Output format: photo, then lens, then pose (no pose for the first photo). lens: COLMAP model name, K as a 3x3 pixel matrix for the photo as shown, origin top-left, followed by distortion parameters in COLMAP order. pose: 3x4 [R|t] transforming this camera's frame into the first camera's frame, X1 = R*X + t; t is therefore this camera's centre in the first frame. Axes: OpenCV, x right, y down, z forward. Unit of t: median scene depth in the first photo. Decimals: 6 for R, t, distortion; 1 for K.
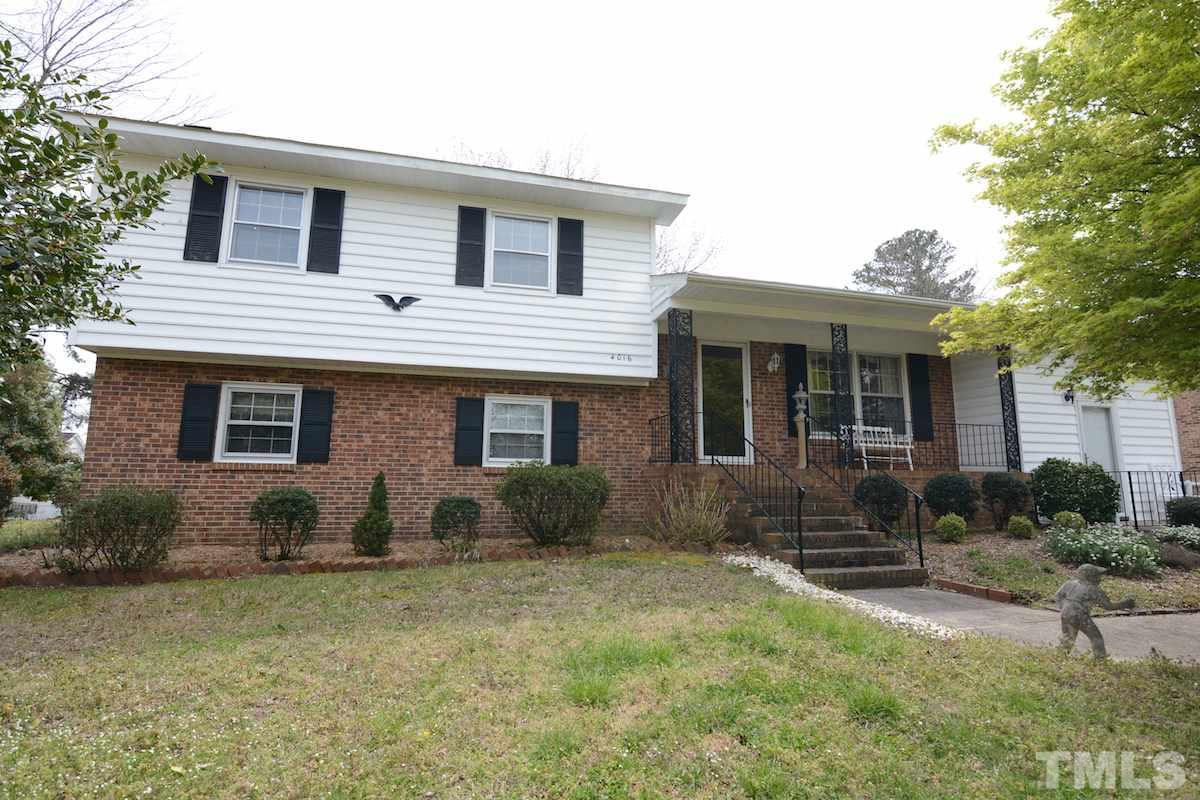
lens RADIAL K [[583.6, 0, 599.1], [0, 583.6, 399.8], [0, 0, 1]] dist [-0.001103, -0.014245]
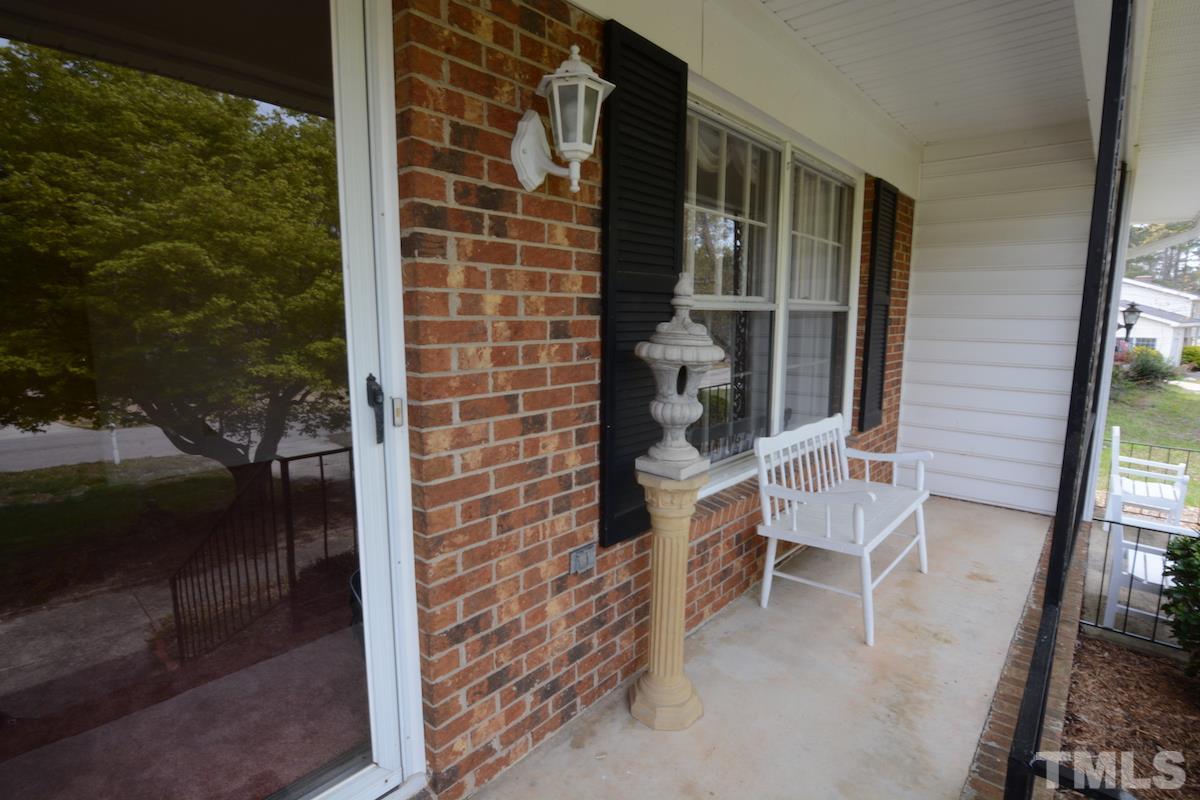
lens RADIAL K [[583.6, 0, 599.1], [0, 583.6, 399.8], [0, 0, 1]] dist [-0.001103, -0.014245]
pose [[0.838189, -0.080043, 0.539473, 0.223139], [-0.081300, 0.959780, 0.268724, -0.037839], [-0.539285, -0.269101, 0.797970, 0.858834]]
